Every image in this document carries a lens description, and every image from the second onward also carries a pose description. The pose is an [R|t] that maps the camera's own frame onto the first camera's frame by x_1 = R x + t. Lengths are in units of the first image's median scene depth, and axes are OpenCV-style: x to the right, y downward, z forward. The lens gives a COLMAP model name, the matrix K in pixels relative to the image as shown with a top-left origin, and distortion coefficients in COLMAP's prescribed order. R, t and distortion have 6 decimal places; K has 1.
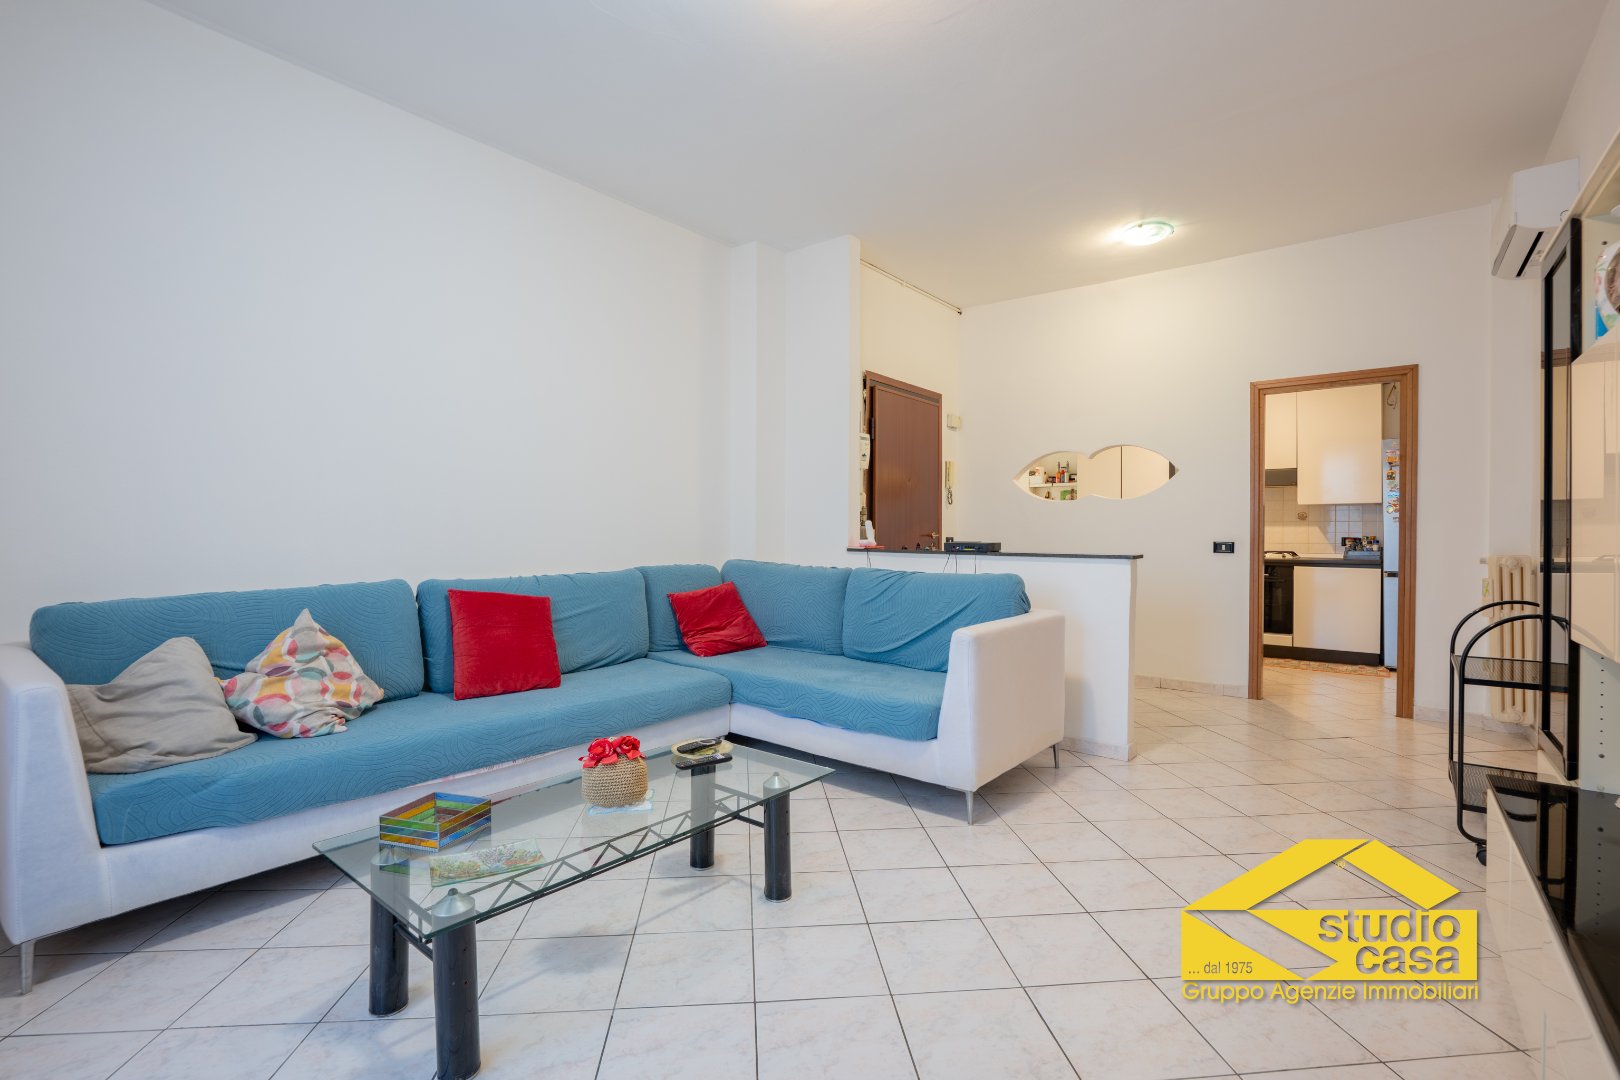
lens RADIAL K [[734.5, 0, 813.2], [0, 734.5, 528.6], [0, 0, 1]] dist [-0.009995, 0.000686]
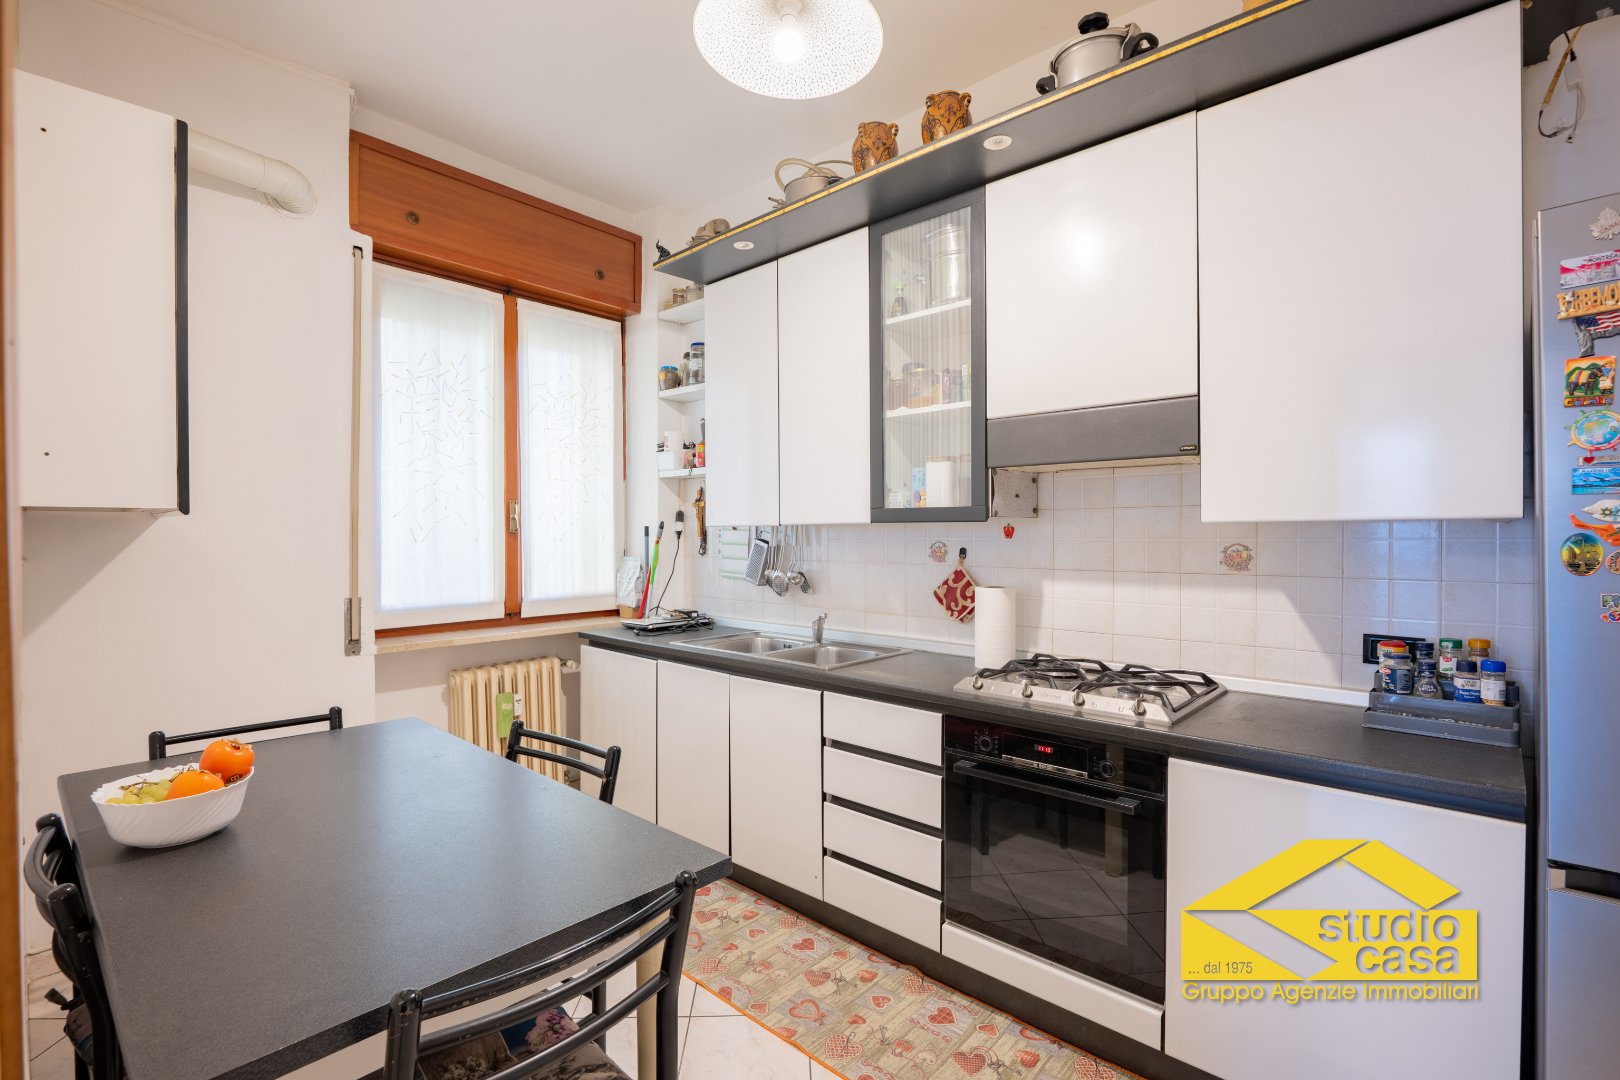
lens RADIAL K [[745.8, 0, 810.0], [0, 745.8, 540.0], [0, 0, 1]] dist [-0.007740, 0.000263]
pose [[0.998070, -0.006050, -0.061799, 0.772783], [0.006838, 0.999898, 0.012541, -0.044317], [0.061716, -0.012940, 0.998010, 1.025297]]
